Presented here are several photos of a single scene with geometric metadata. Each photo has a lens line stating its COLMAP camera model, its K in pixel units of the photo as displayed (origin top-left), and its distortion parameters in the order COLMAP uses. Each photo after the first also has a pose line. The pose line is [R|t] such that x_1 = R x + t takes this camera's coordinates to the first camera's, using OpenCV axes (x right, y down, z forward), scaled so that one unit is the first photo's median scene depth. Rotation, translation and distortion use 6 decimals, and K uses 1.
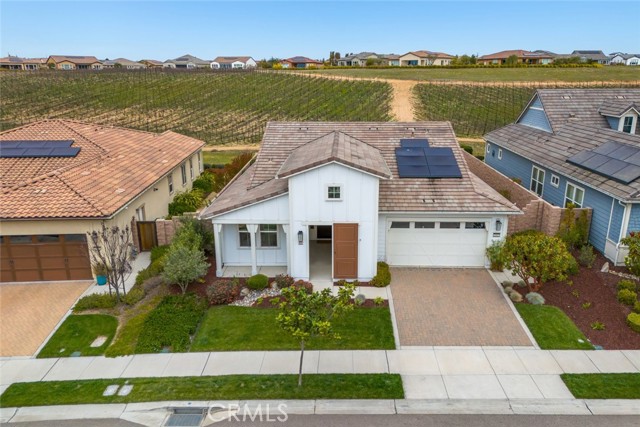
lens RADIAL K [[472.8, 0, 335.9], [0, 472.8, 214.8], [0, 0, 1]] dist [0.070340, -0.059319]
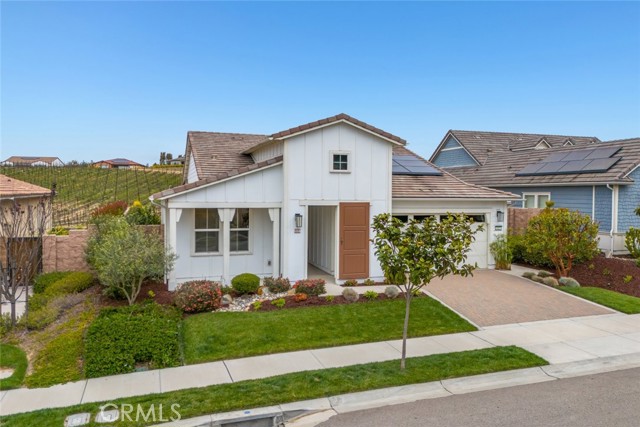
lens RADIAL K [[503.7, 0, 340.3], [0, 503.7, 205.7], [0, 0, 1]] dist [0.081692, -0.076767]
pose [[0.938294, -0.000217, 0.345838, -0.280283], [0.087762, 0.967415, -0.237499, 0.211981], [-0.334518, 0.253195, 0.907739, 0.243517]]
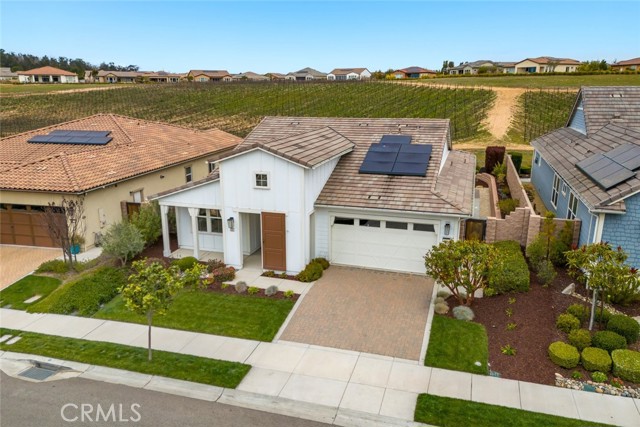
lens RADIAL K [[473.7, 0, 320.0], [0, 473.7, 213.5], [0, 0, 1]] dist [0.067660, -0.055726]
pose [[0.959460, 0.070293, -0.272938, 0.369349], [-0.077621, 0.996852, -0.016130, 0.026988], [0.270945, 0.036662, 0.961896, 0.081210]]
